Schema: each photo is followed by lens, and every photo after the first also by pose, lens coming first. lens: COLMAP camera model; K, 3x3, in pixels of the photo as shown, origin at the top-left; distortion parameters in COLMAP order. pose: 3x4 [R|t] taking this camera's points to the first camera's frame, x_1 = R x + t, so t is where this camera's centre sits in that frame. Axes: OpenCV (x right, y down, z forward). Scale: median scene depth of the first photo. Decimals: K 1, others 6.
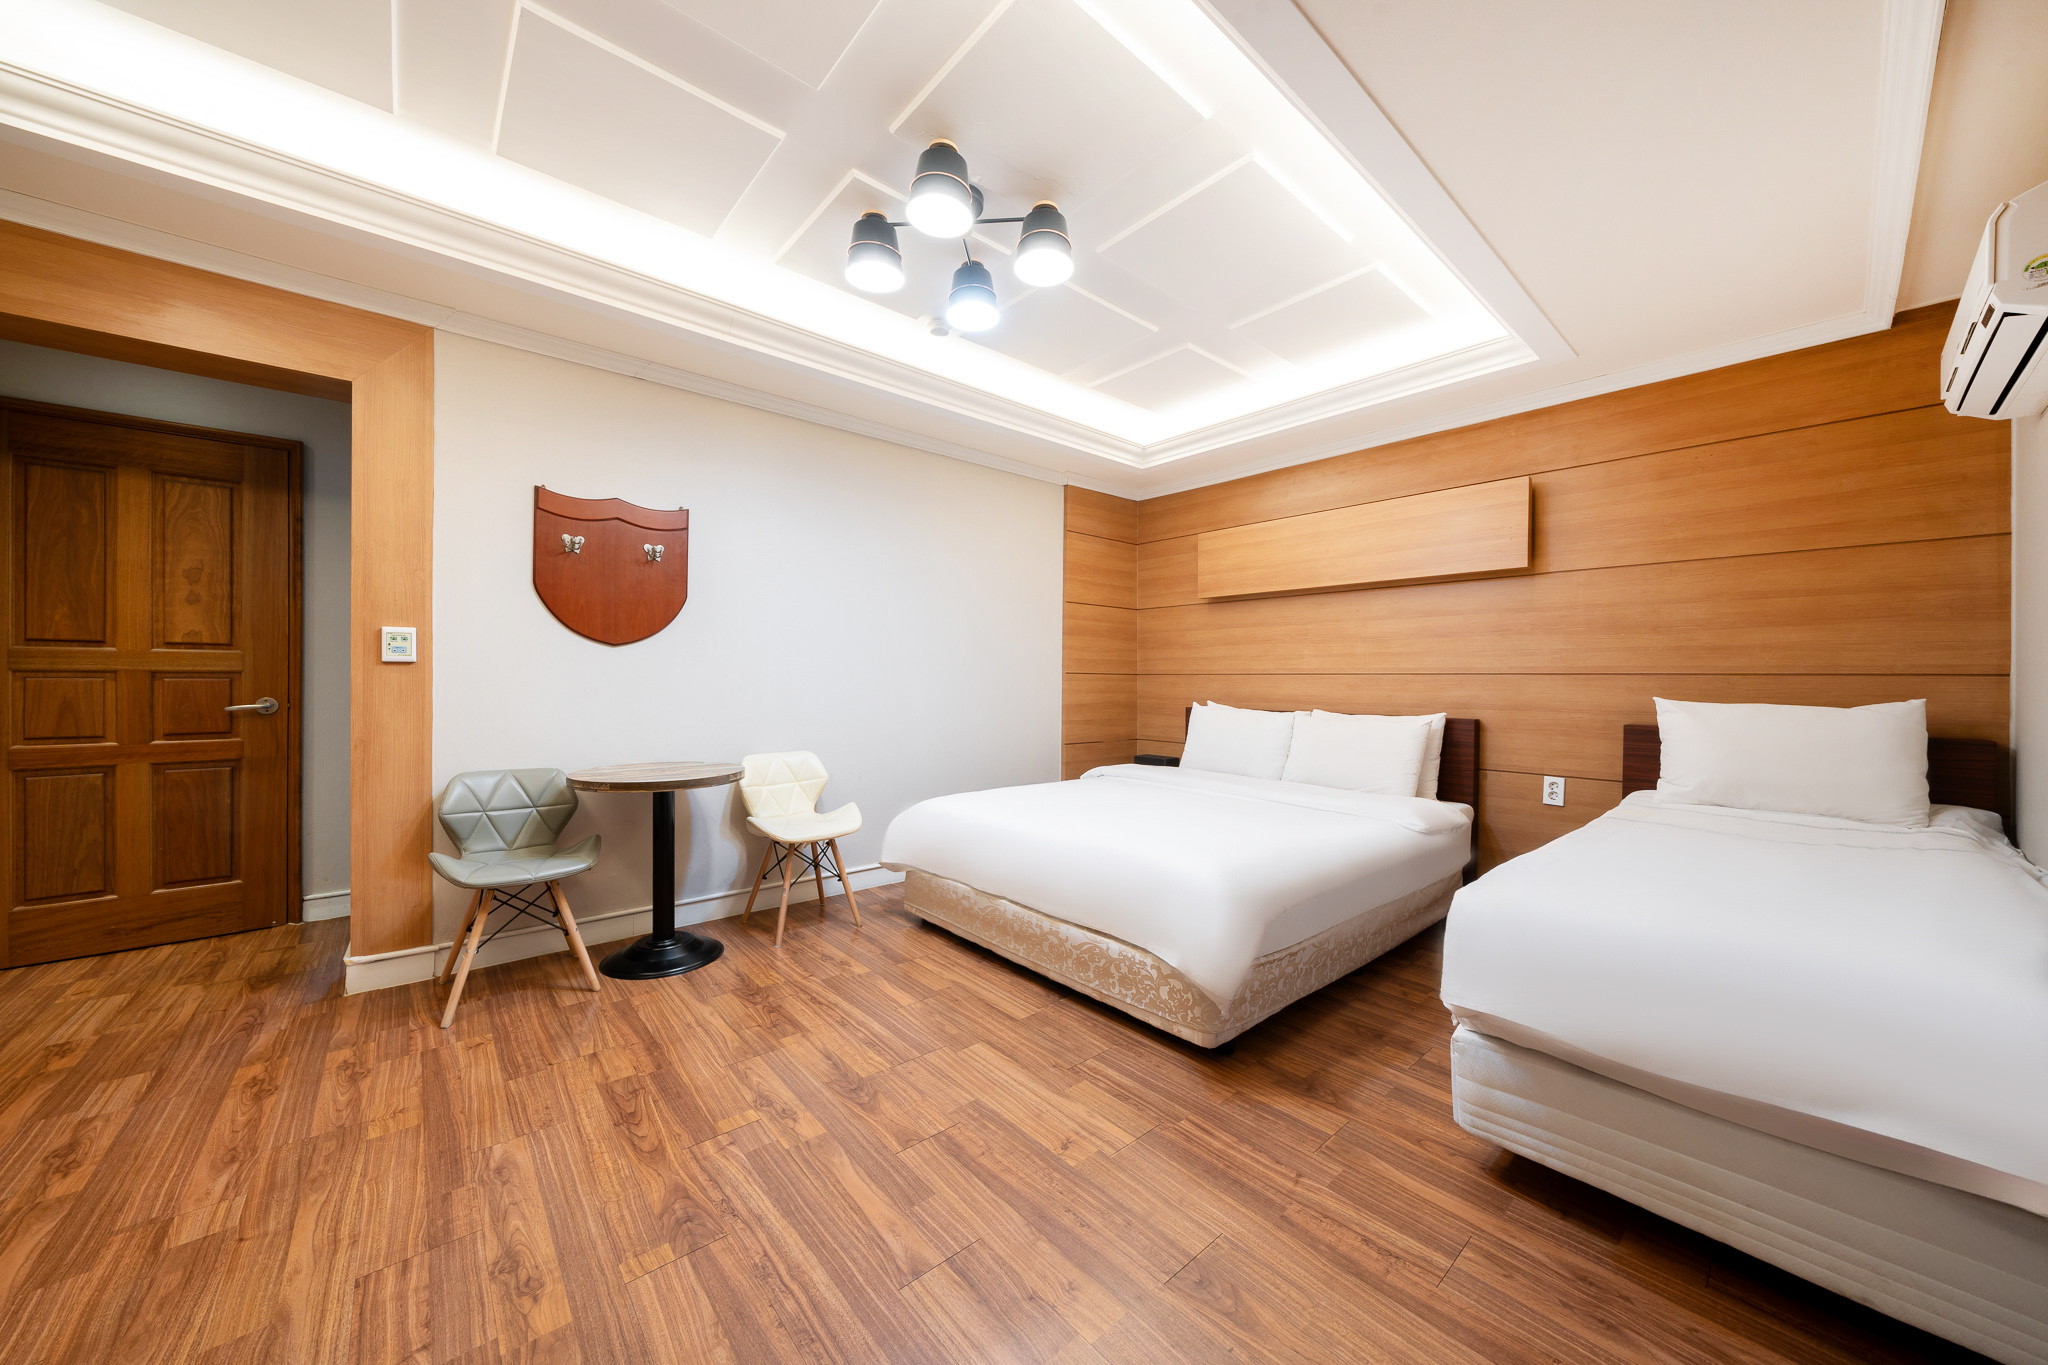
lens RADIAL K [[719.0, 0, 1009.8], [0, 719.0, 680.7], [0, 0, 1]] dist [-0.003674, -0.000138]
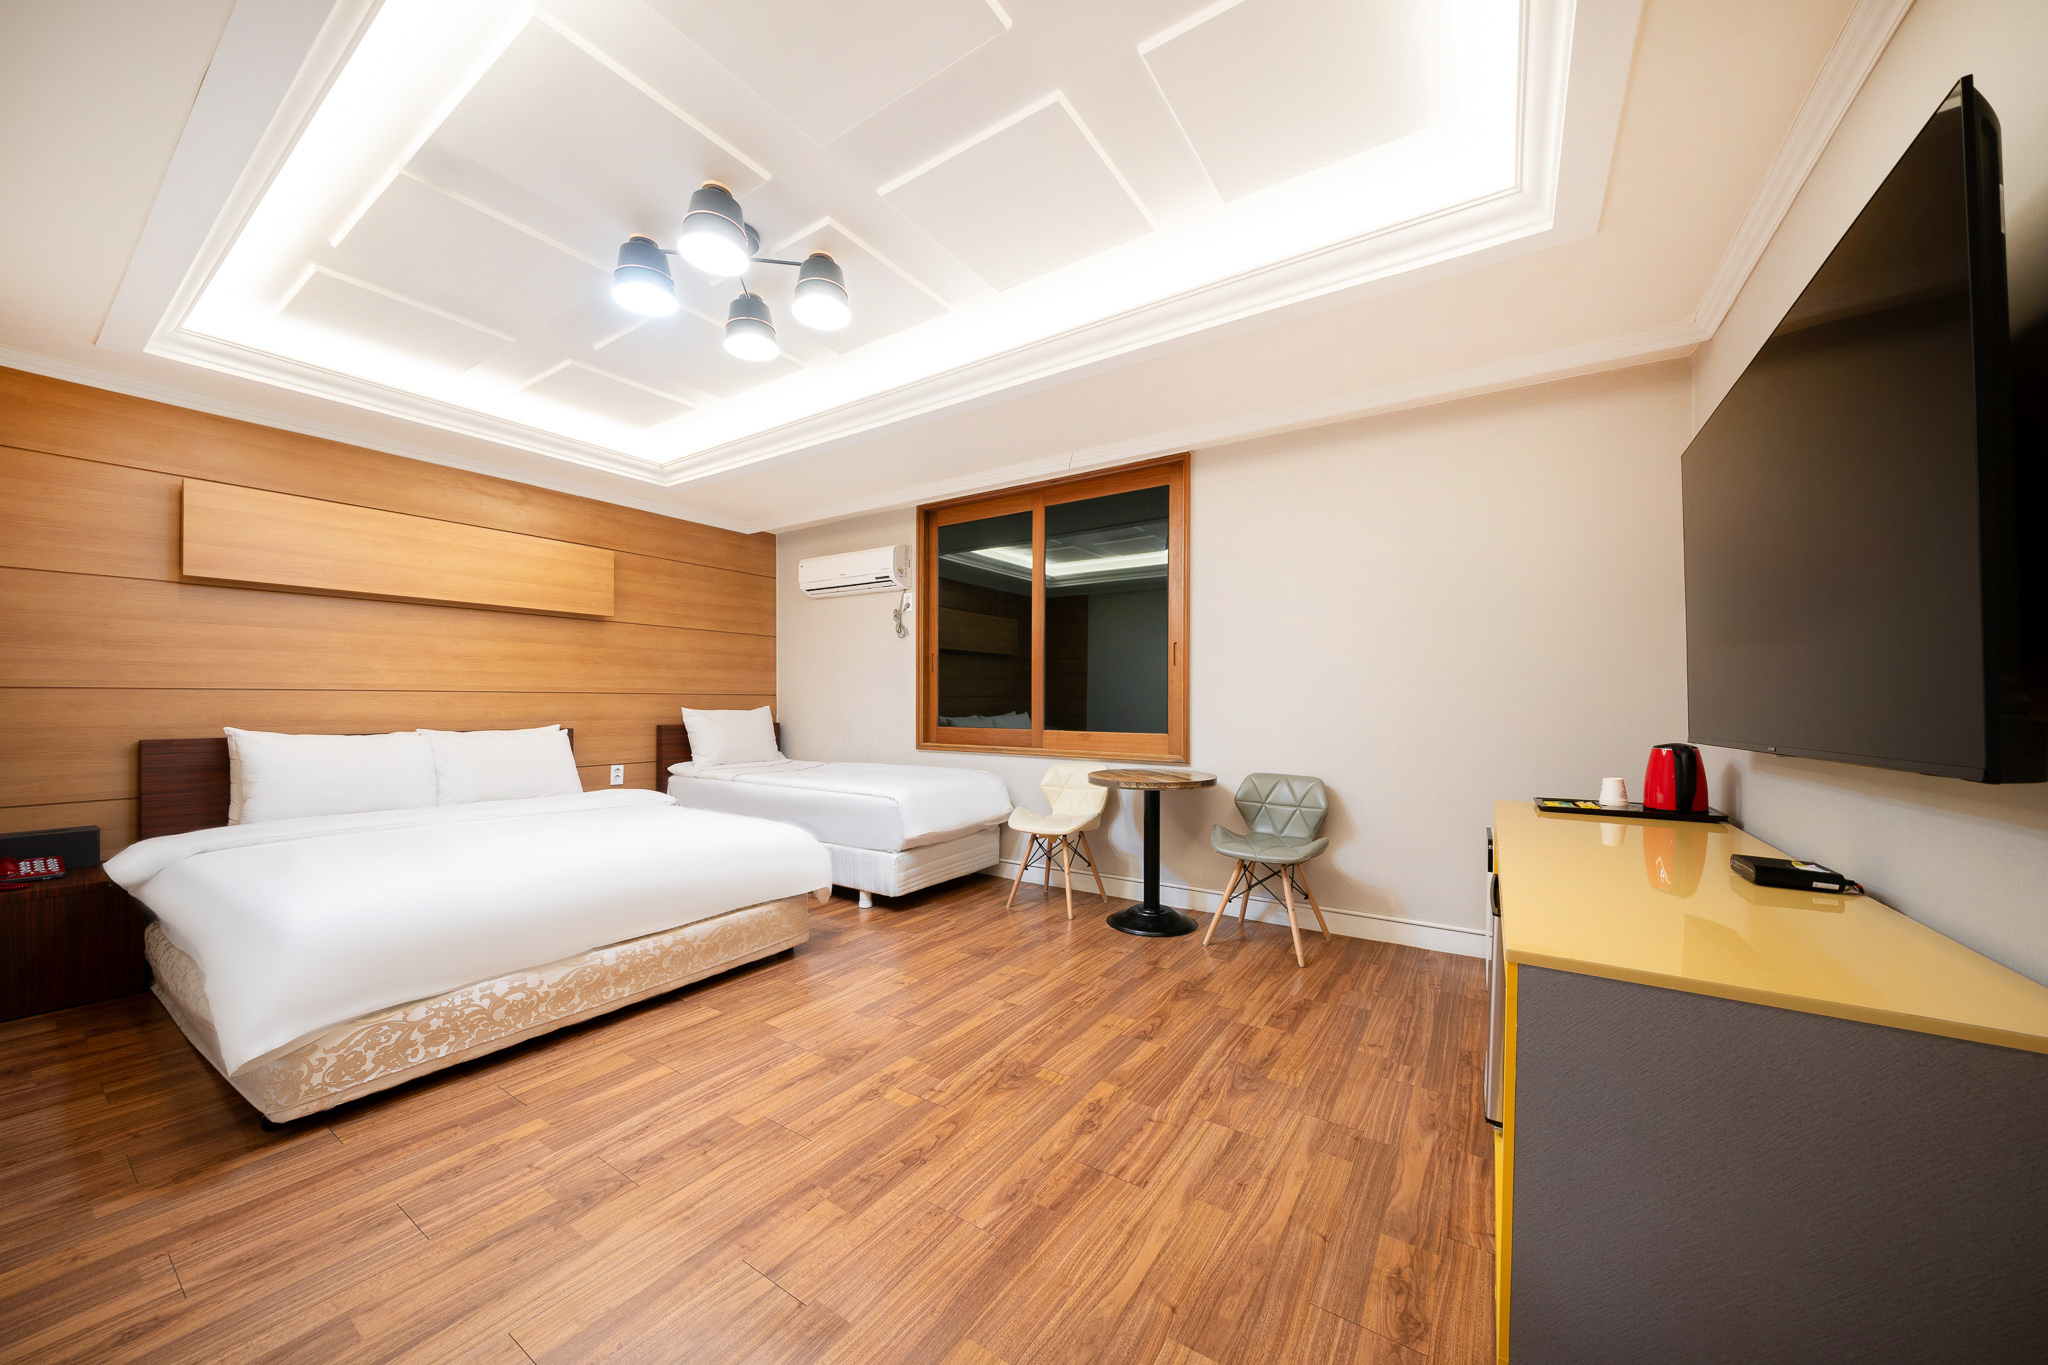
lens RADIAL K [[719.0, 0, 1008.3], [0, 719.0, 700.9], [0, 0, 1]] dist [-0.003674, -0.000138]
pose [[-0.262627, -0.007811, 0.964866, -1.131740], [-0.002389, 0.999969, 0.007445, -0.008695], [-0.964894, -0.000350, -0.262638, 0.858921]]
